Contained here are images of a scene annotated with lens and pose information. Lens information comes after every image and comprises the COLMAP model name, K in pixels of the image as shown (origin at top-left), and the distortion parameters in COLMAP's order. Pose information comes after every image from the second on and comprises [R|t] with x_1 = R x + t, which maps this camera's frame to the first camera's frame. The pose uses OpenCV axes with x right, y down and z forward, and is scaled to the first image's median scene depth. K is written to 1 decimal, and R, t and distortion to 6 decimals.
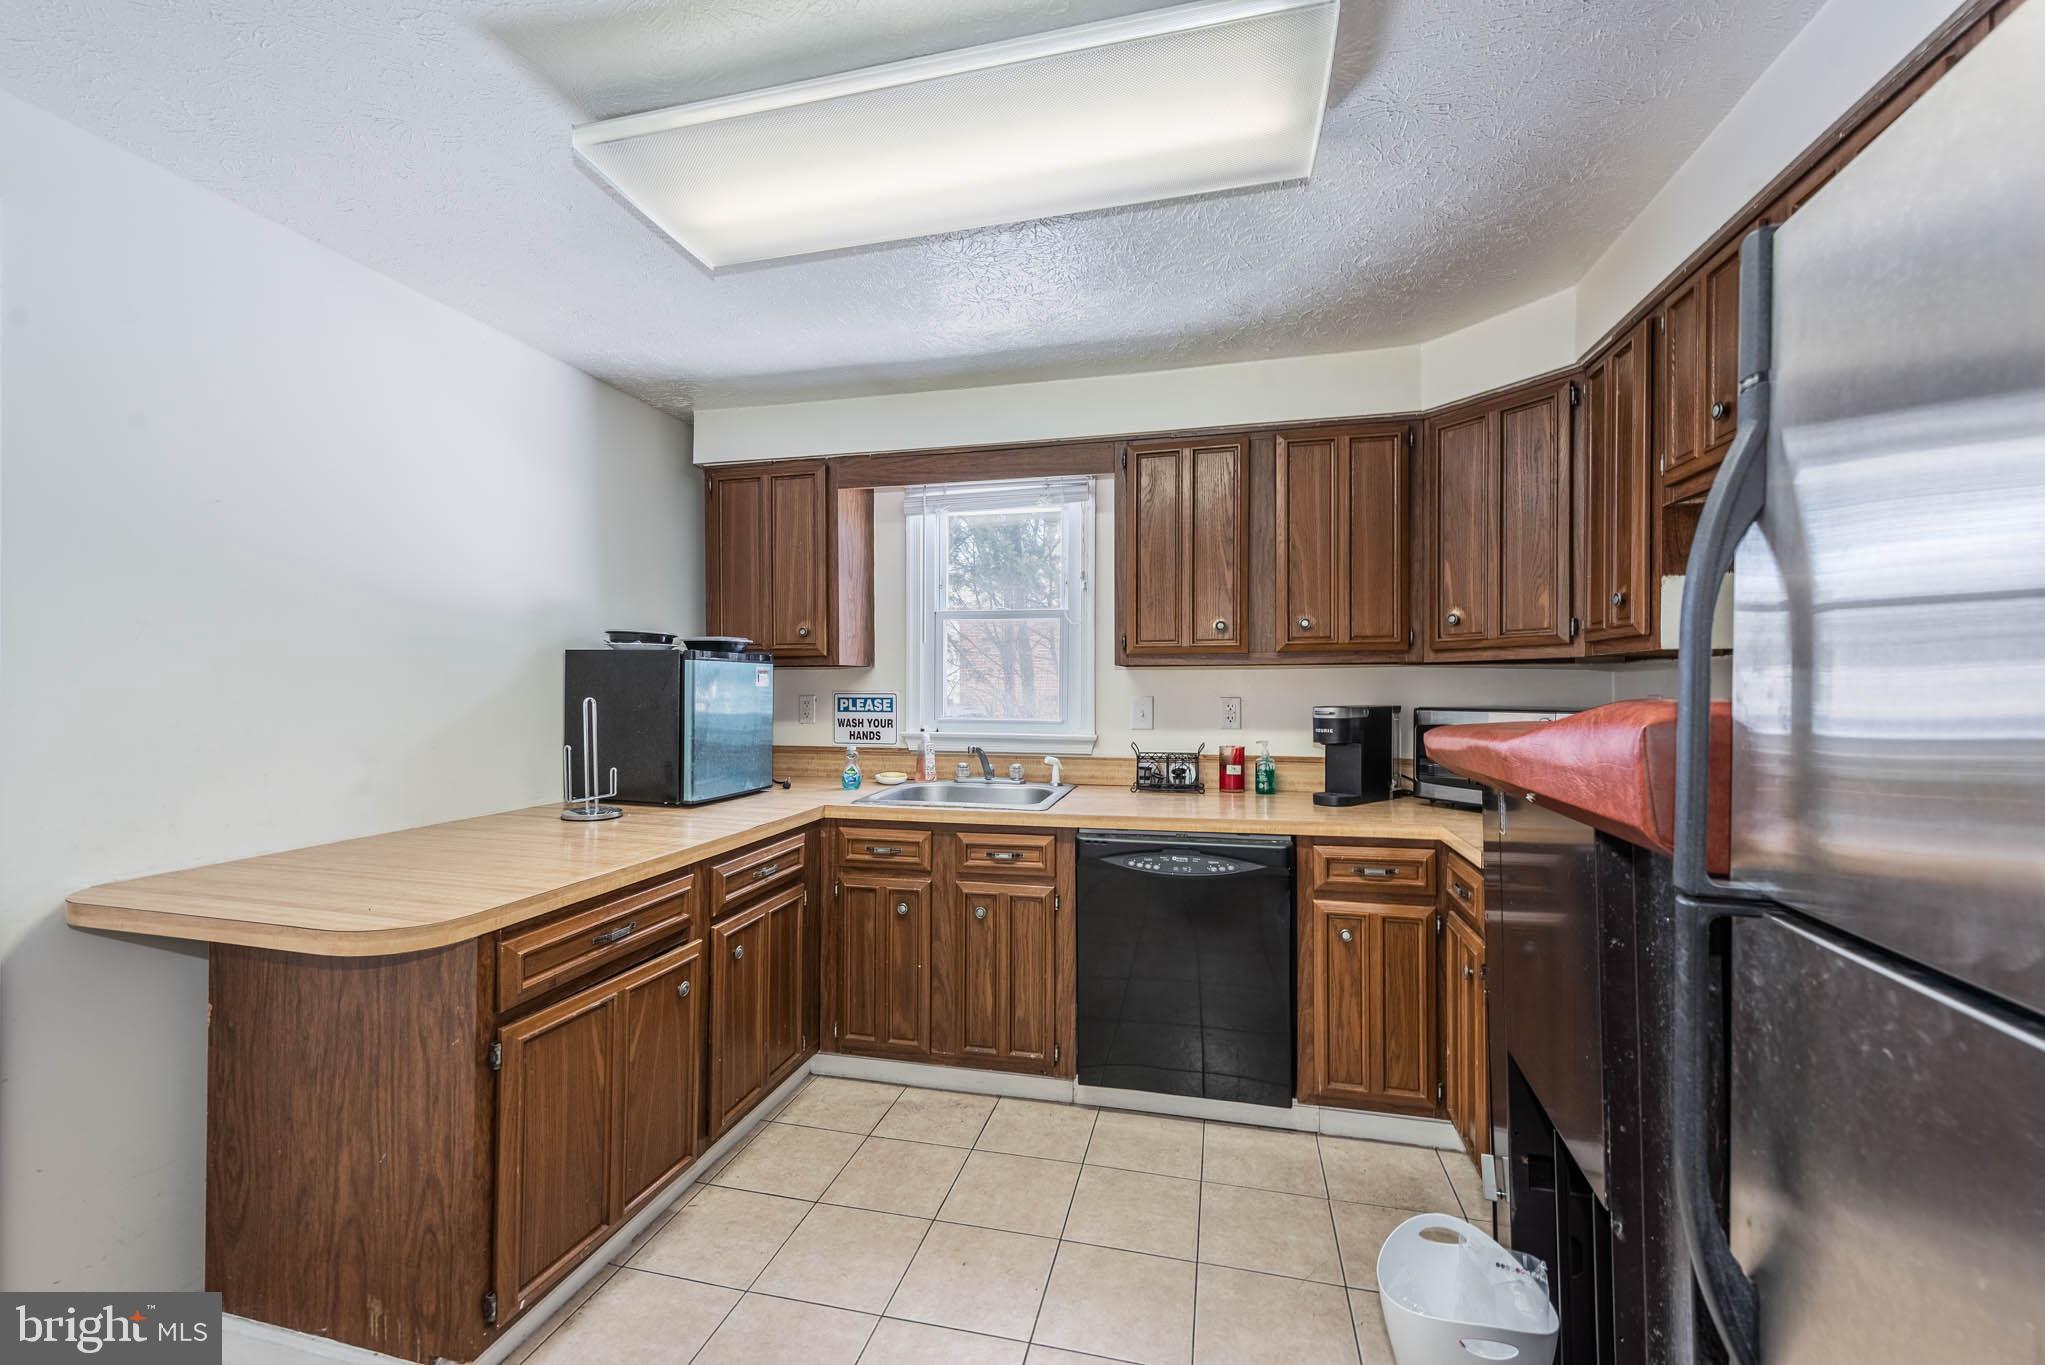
lens RADIAL K [[818.0, 0, 1032.9], [0, 818.0, 688.0], [0, 0, 1]] dist [0.016331, -0.001562]
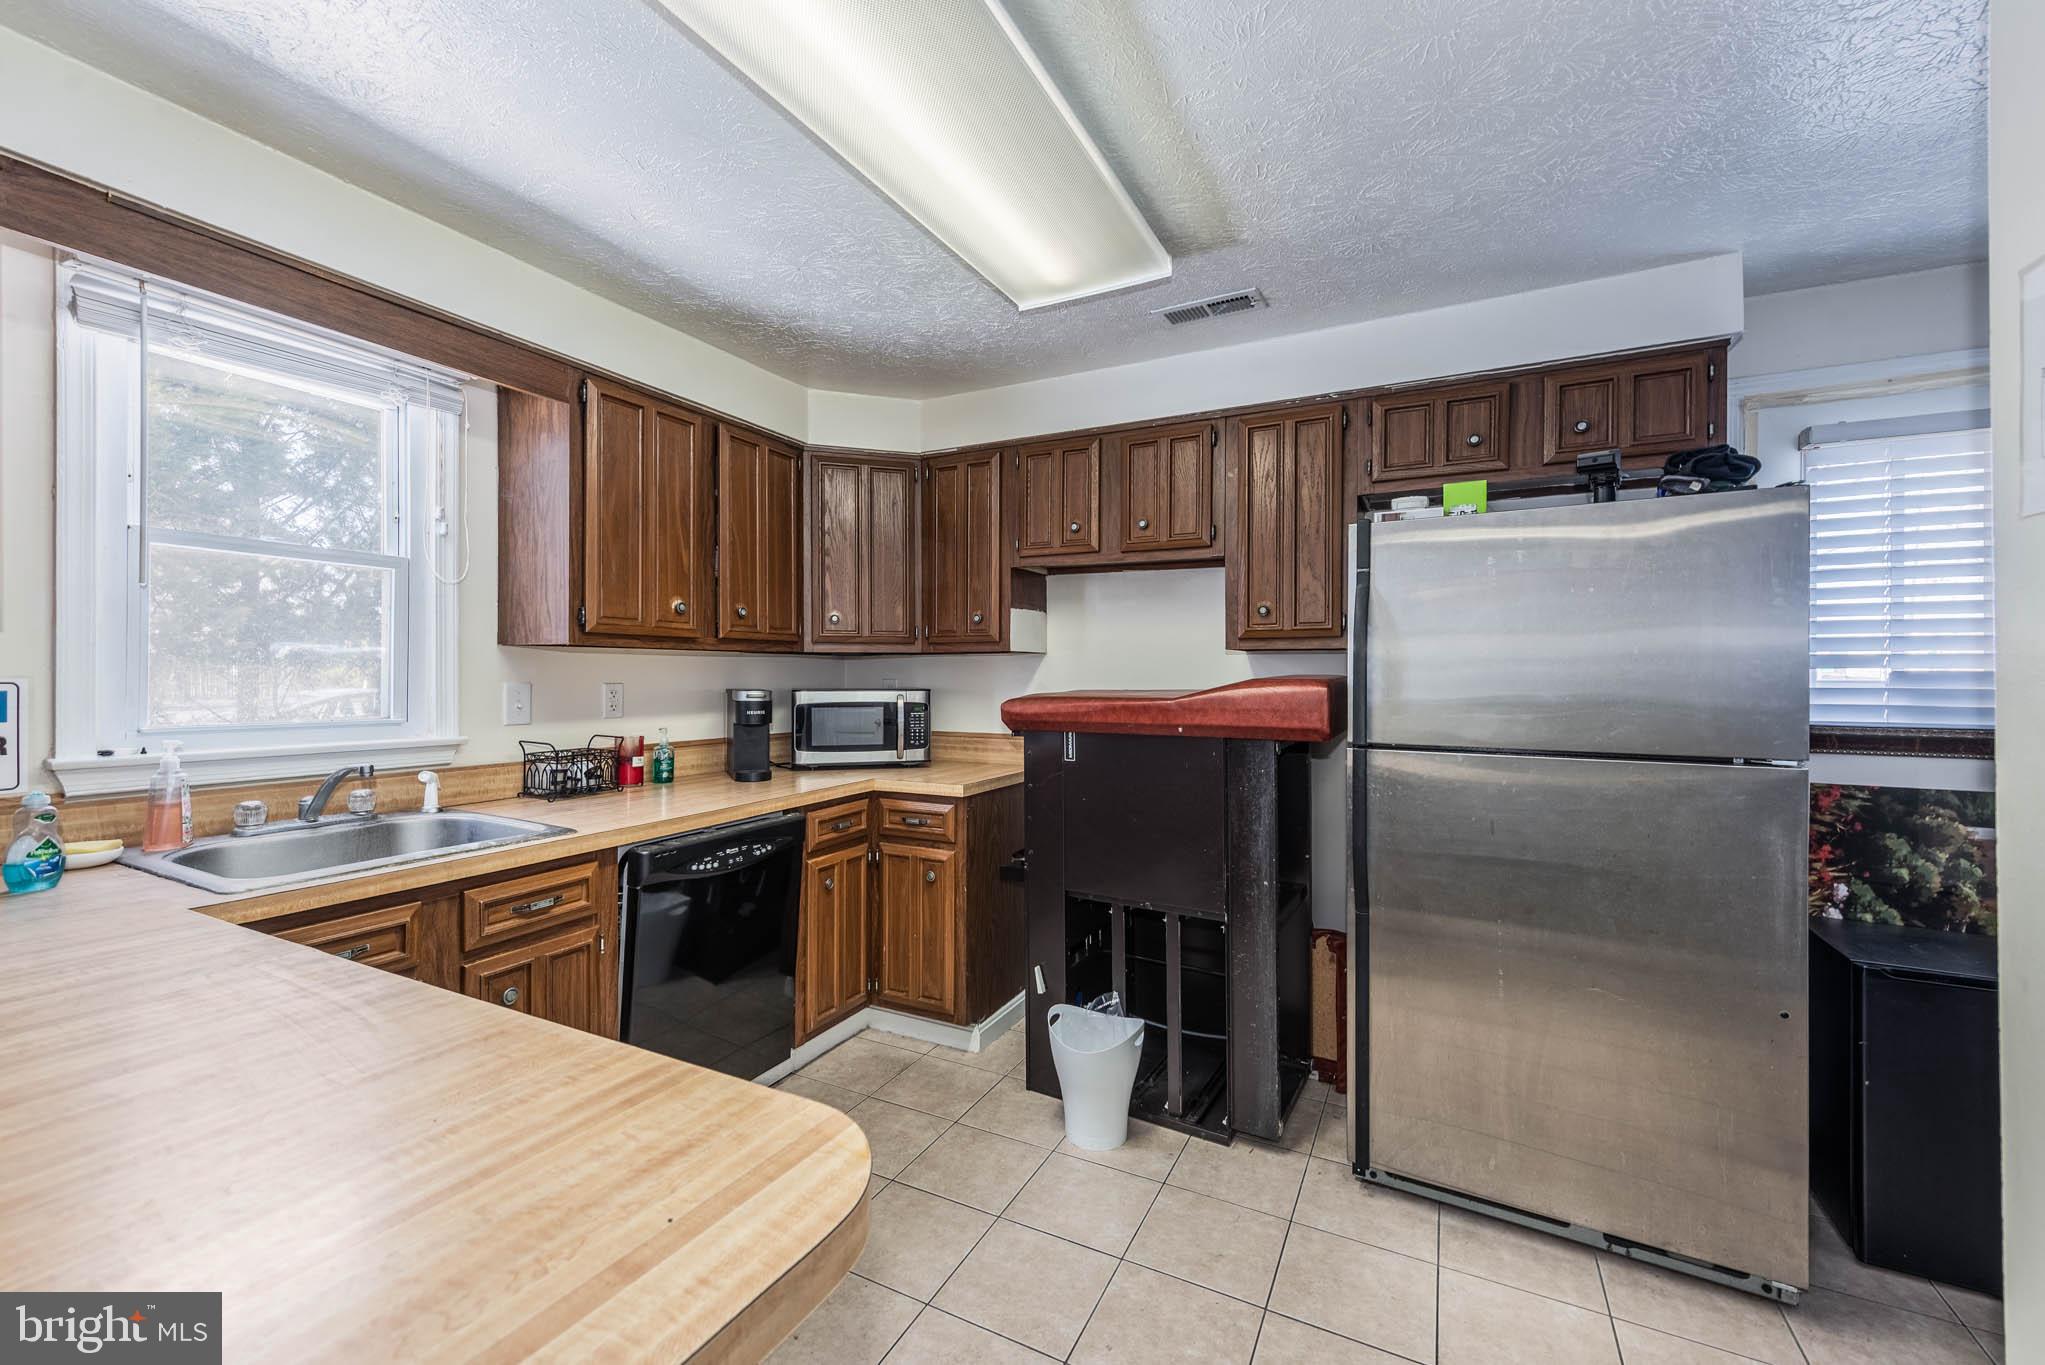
lens RADIAL K [[818.0, 0, 1027.9], [0, 818.0, 675.8], [0, 0, 1]] dist [0.016331, -0.001562]
pose [[0.236237, 0.000451, 0.971695, -0.611805], [-0.005870, 0.999982, 0.000963, 0.000155], [-0.971678, -0.005931, 0.236235, 0.395171]]
